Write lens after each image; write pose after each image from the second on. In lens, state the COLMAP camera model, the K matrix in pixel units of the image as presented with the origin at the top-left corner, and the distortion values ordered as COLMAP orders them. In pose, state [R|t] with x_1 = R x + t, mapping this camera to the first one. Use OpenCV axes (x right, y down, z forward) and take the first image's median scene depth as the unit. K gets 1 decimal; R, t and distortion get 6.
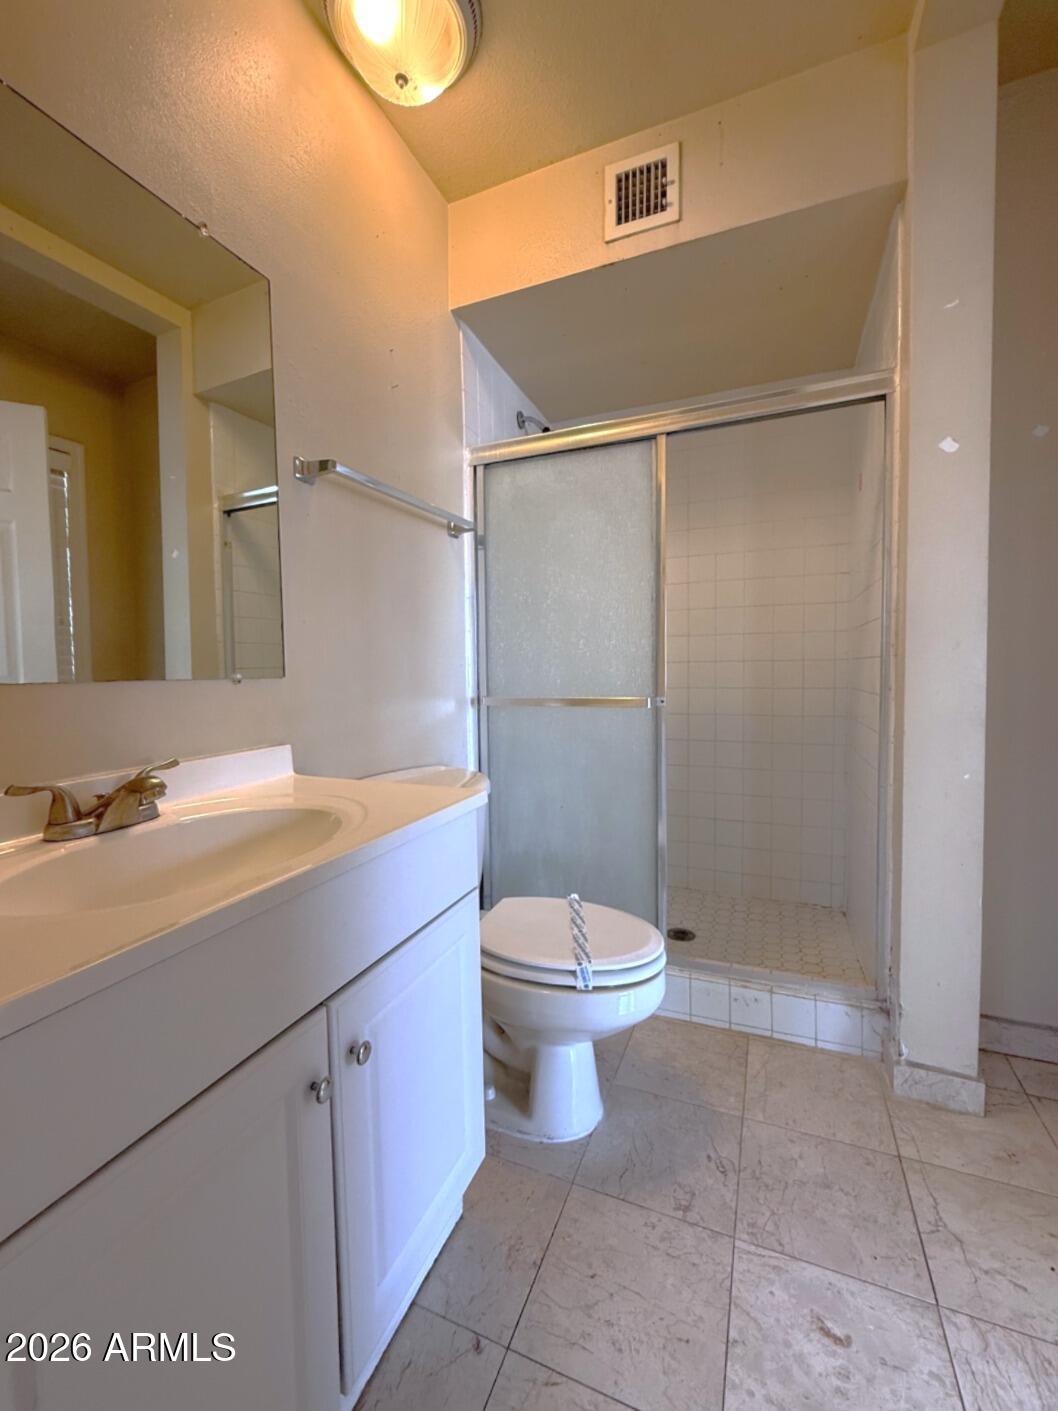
lens RADIAL K [[564.9, 0, 537.3], [0, 564.9, 697.4], [0, 0, 1]] dist [-0.000172, 0.000535]
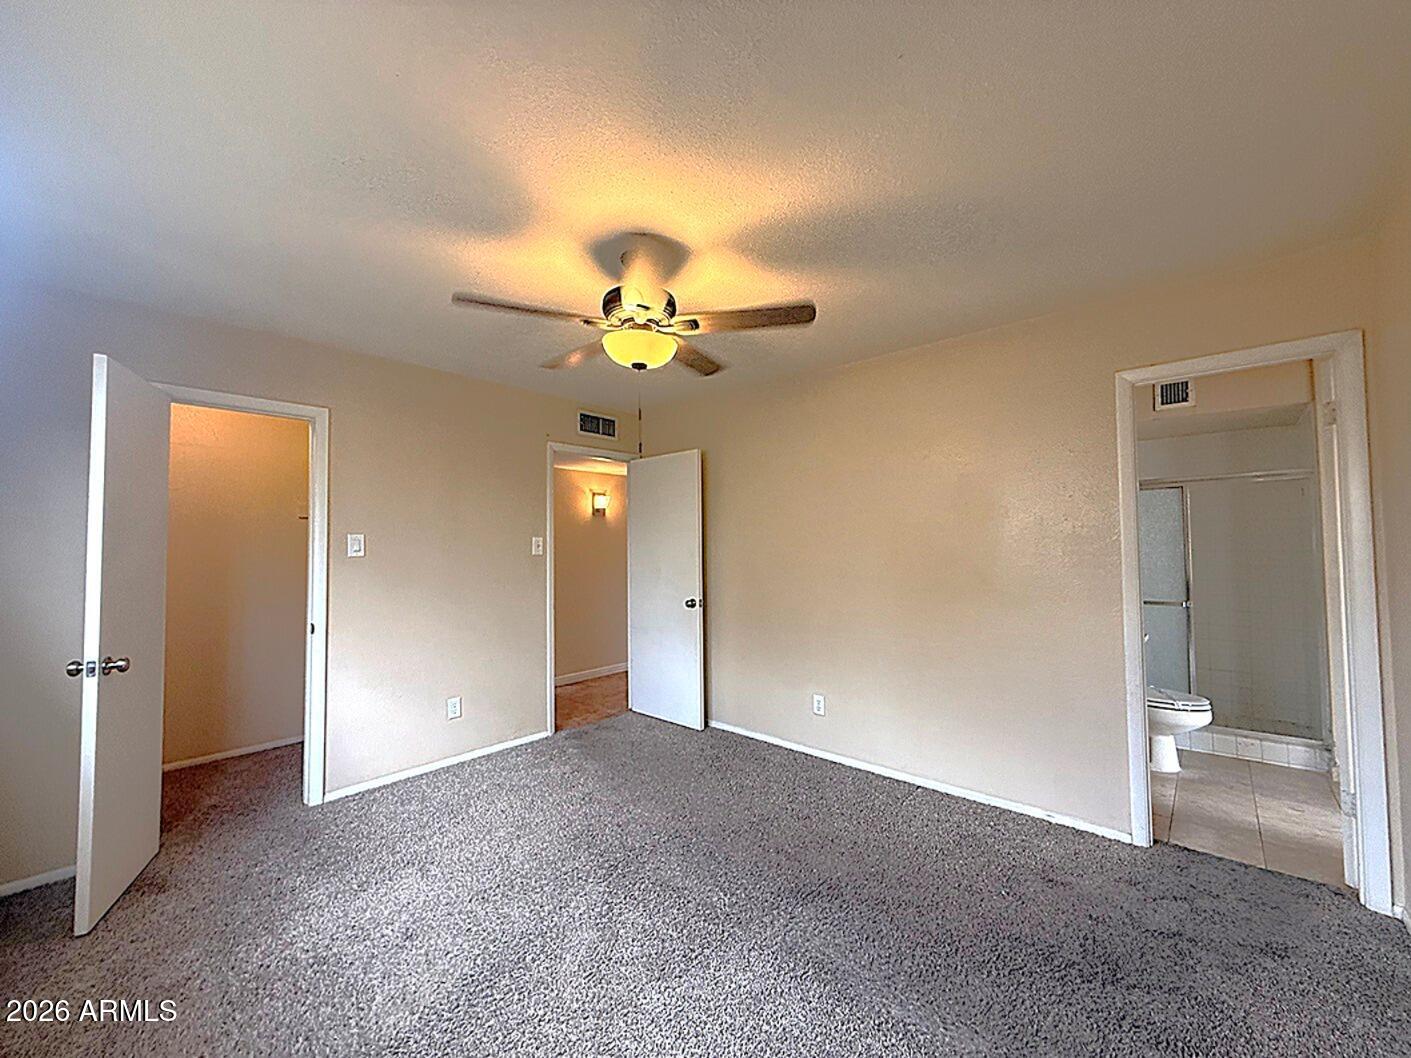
lens RADIAL K [[564.9, 0, 702.6], [0, 564.9, 527.1], [0, 0, 1]] dist [-0.000172, 0.000535]
pose [[0.943610, -0.008791, -0.330943, -0.951053], [-0.017404, 0.996948, -0.076106, -0.101717], [0.330602, 0.077574, 0.940577, -1.951061]]
